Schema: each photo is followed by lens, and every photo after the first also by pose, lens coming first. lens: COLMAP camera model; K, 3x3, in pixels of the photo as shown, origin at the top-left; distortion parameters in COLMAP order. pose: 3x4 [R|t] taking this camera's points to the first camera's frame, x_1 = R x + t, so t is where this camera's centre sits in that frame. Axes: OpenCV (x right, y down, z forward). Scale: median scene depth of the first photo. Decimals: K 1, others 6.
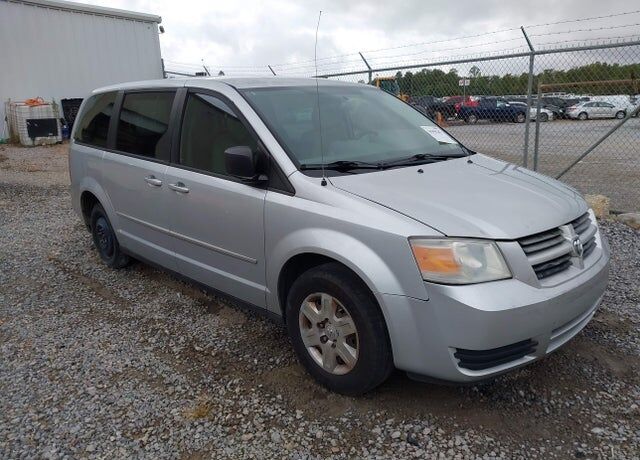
lens RADIAL K [[542.6, 0, 319.7], [0, 542.6, 226.9], [0, 0, 1]] dist [0.013496, -0.000234]
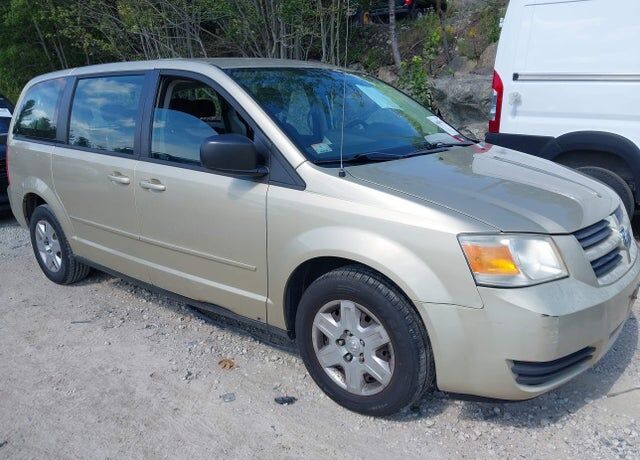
lens RADIAL K [[542.6, 0, 320.8], [0, 542.6, 216.3], [0, 0, 1]] dist [0.013496, -0.000234]
pose [[0.993017, -0.033209, 0.113203, -0.124645], [0.034388, 0.999373, -0.008477, -0.009049], [-0.112850, 0.012311, 0.993536, 0.154923]]
